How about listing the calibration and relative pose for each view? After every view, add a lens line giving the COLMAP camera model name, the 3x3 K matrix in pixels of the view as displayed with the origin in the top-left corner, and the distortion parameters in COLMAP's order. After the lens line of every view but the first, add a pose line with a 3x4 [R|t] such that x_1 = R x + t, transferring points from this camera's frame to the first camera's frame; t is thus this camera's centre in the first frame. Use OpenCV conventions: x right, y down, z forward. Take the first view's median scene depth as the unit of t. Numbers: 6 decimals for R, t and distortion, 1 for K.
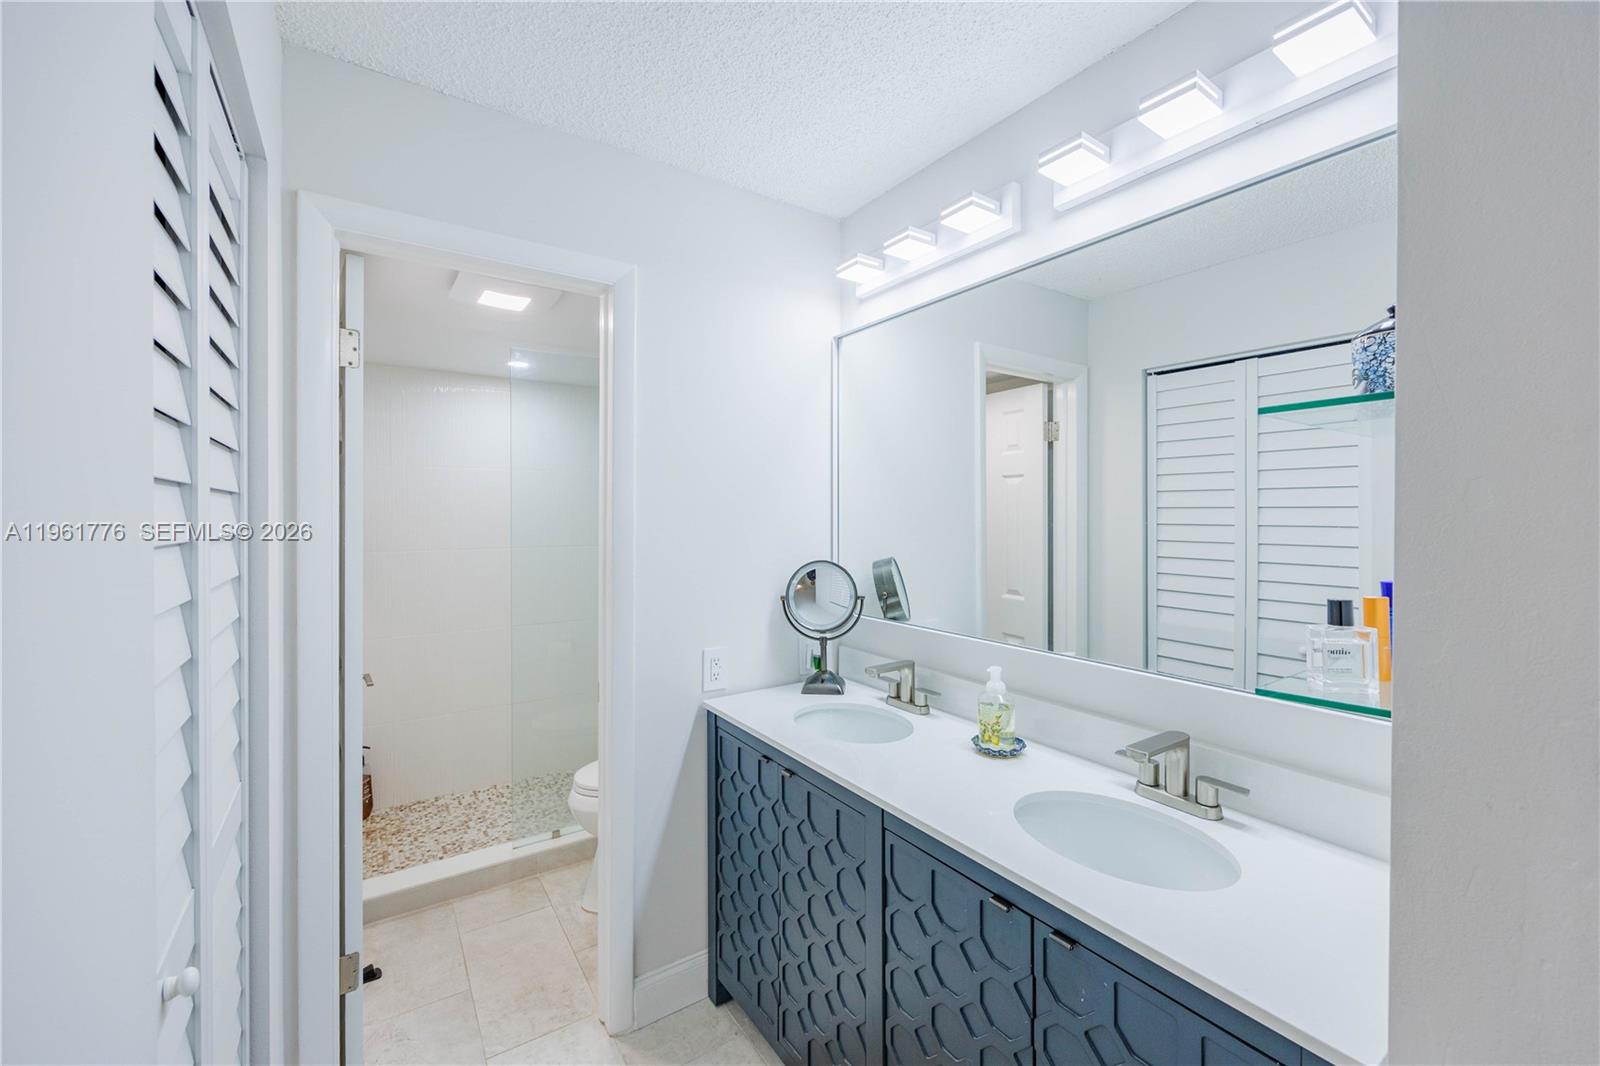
lens RADIAL K [[636.2, 0, 796.4], [0, 636.2, 520.1], [0, 0, 1]] dist [-0.002212, 0.000193]
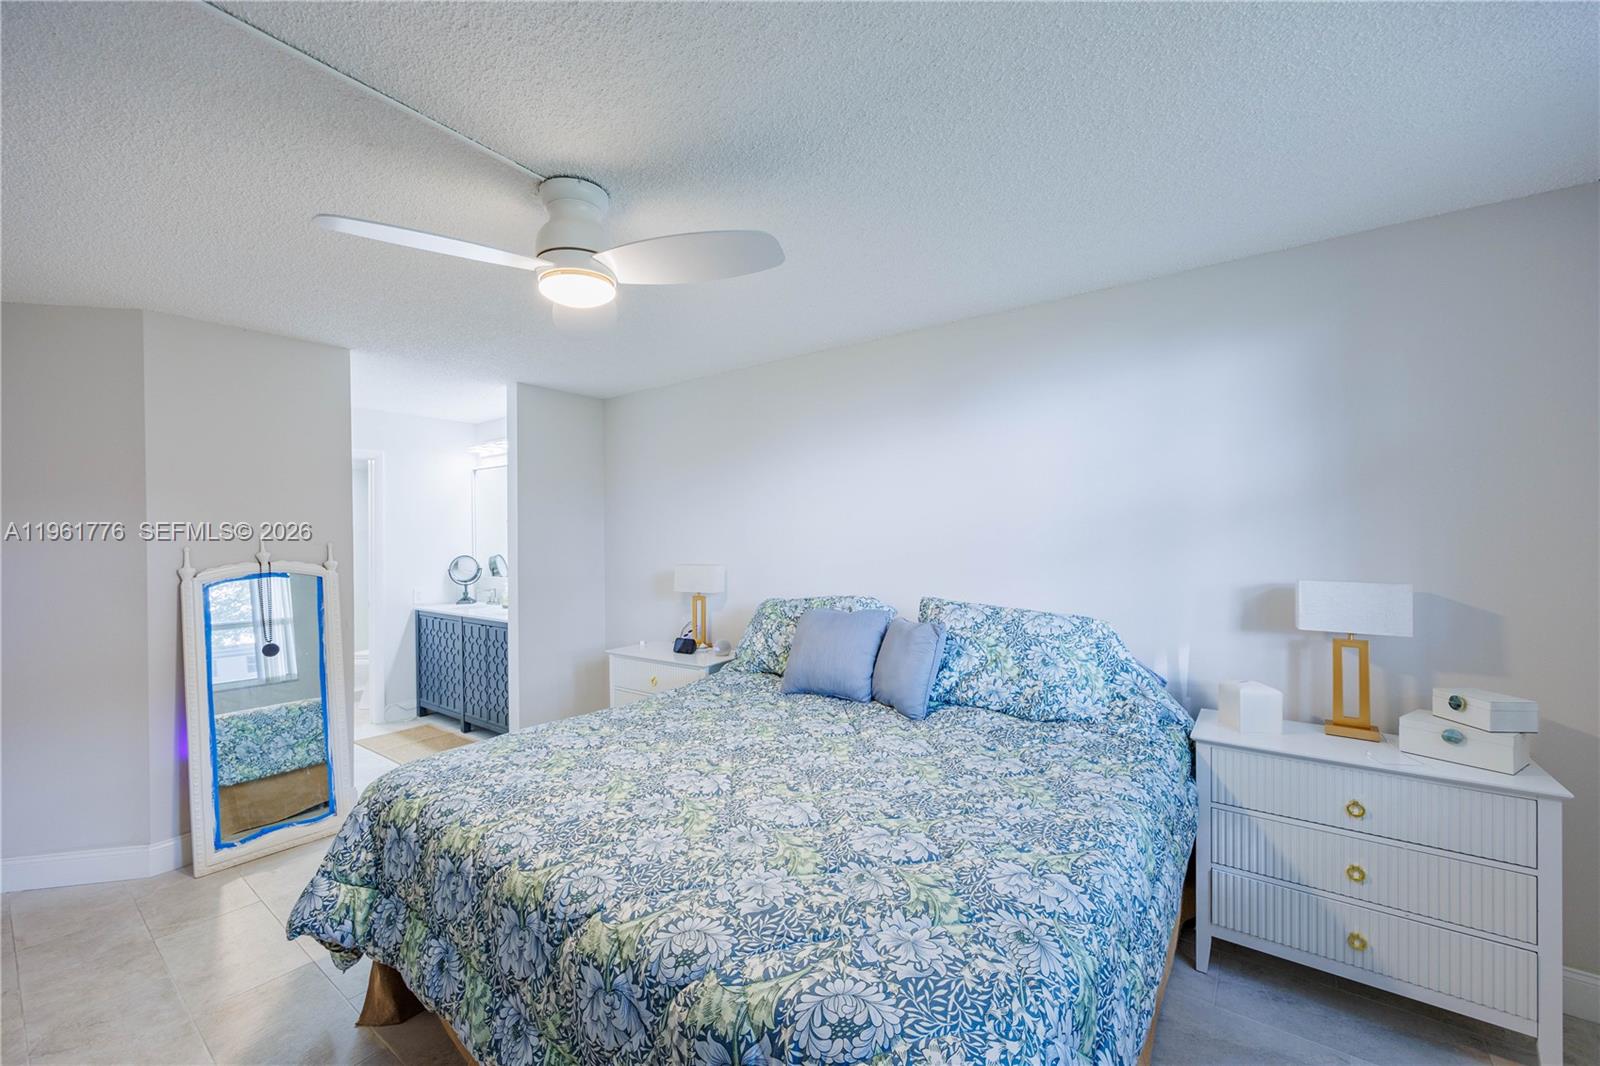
lens RADIAL K [[636.2, 0, 804.3], [0, 636.2, 538.4], [0, 0, 1]] dist [-0.002212, 0.000193]
pose [[0.943151, -0.012609, 0.332126, 0.527393], [0.016491, 0.999825, -0.008873, 0.038263], [-0.331956, 0.013846, 0.943193, -2.122635]]
